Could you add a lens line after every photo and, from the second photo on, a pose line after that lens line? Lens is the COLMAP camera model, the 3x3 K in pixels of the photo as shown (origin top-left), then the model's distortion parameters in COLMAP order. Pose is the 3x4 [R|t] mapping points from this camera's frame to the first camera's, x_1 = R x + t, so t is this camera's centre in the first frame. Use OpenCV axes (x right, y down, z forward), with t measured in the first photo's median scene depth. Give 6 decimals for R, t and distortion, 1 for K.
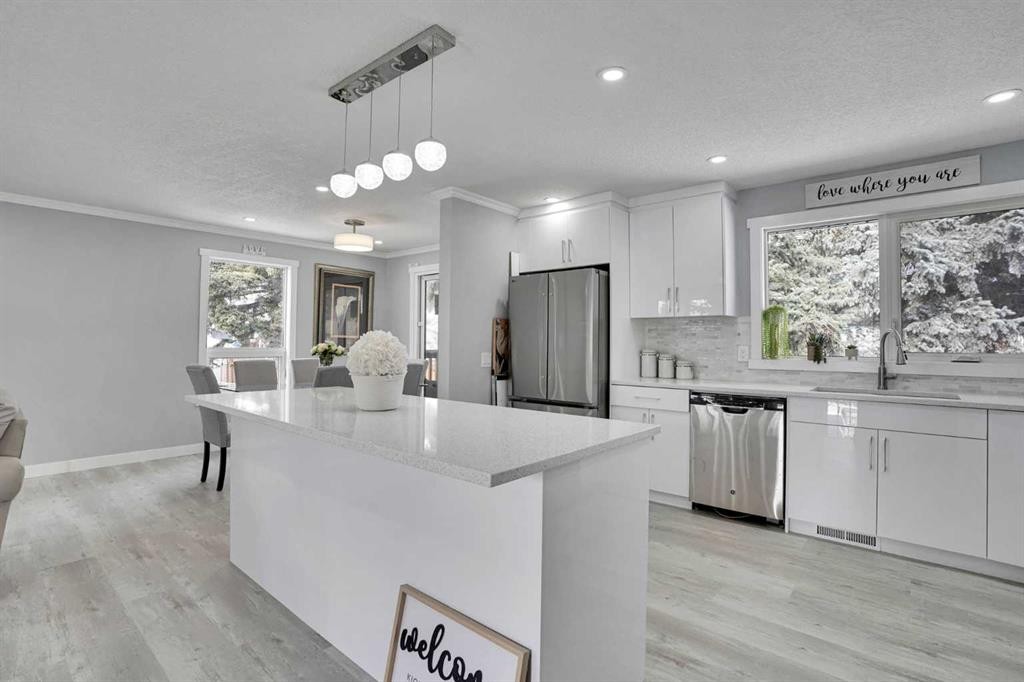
lens RADIAL K [[496.6, 0, 510.0], [0, 496.6, 337.3], [0, 0, 1]] dist [-0.000646, 0.000767]
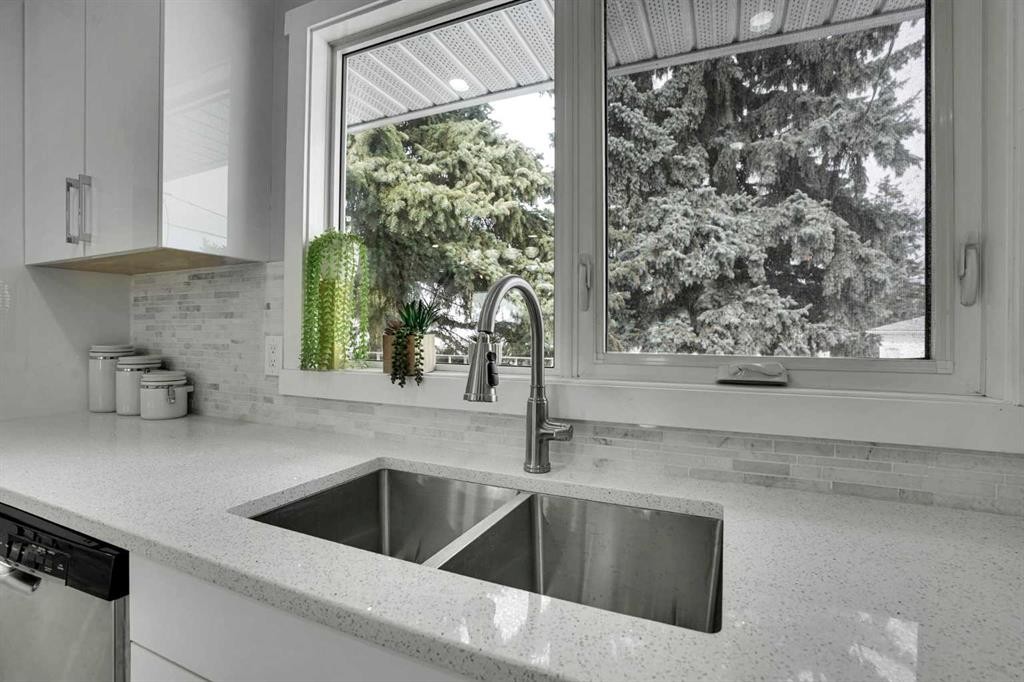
lens RADIAL K [[482.8, 0, 498.7], [0, 482.8, 349.9], [0, 0, 1]] dist [-0.053104, 0.000067]
pose [[0.969243, -0.006046, 0.246032, 0.254103], [-0.004198, 0.999147, 0.041092, 0.005783], [-0.246070, -0.040861, 0.968390, 0.276731]]
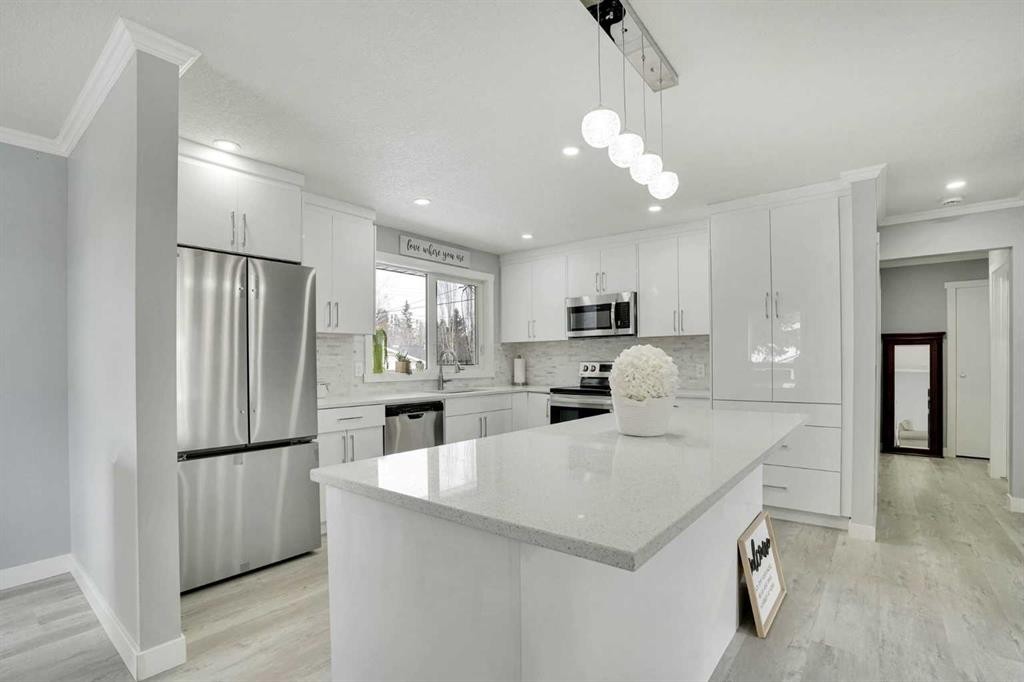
lens RADIAL K [[480.3, 0, 511.5], [0, 480.3, 345.9], [0, 0, 1]] dist [-0.060478, 0.020035]
pose [[-0.003889, 0.024324, 0.999697, -0.270493], [-0.008741, 0.999665, -0.024357, 0.002052], [-0.999954, -0.008833, -0.003676, 0.309798]]
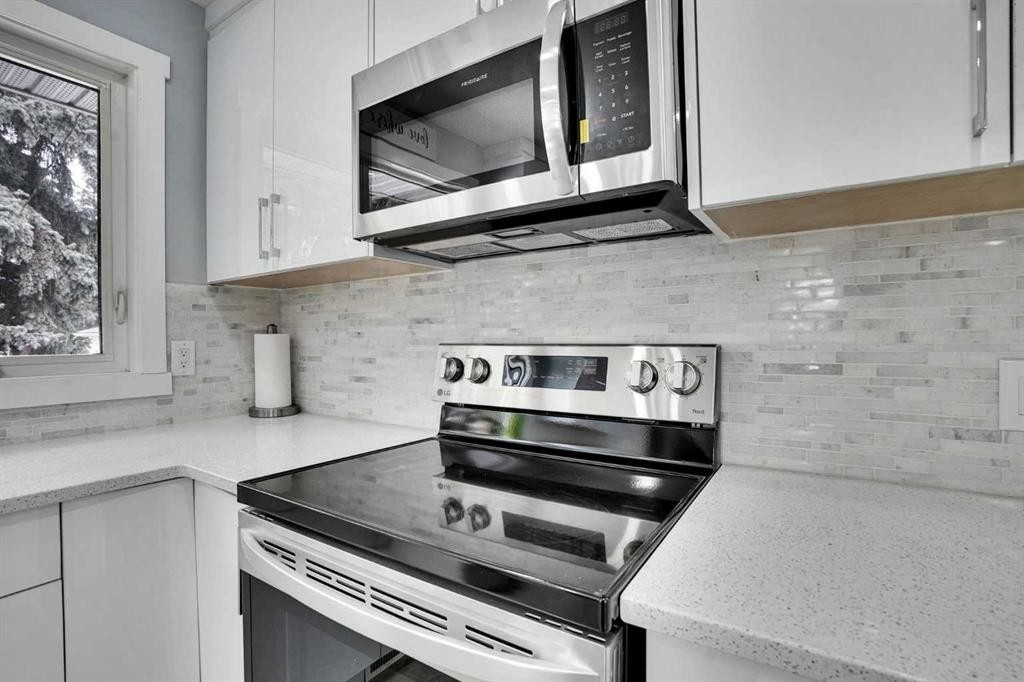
lens RADIAL K [[480.3, 0, 511.5], [0, 480.3, 345.9], [0, 0, 1]] dist [-0.060478, 0.020035]
pose [[-0.099770, -0.018353, 0.994841, 0.175762], [-0.007989, 0.999812, 0.017643, 0.004156], [-0.994978, -0.006188, -0.099898, 0.210557]]
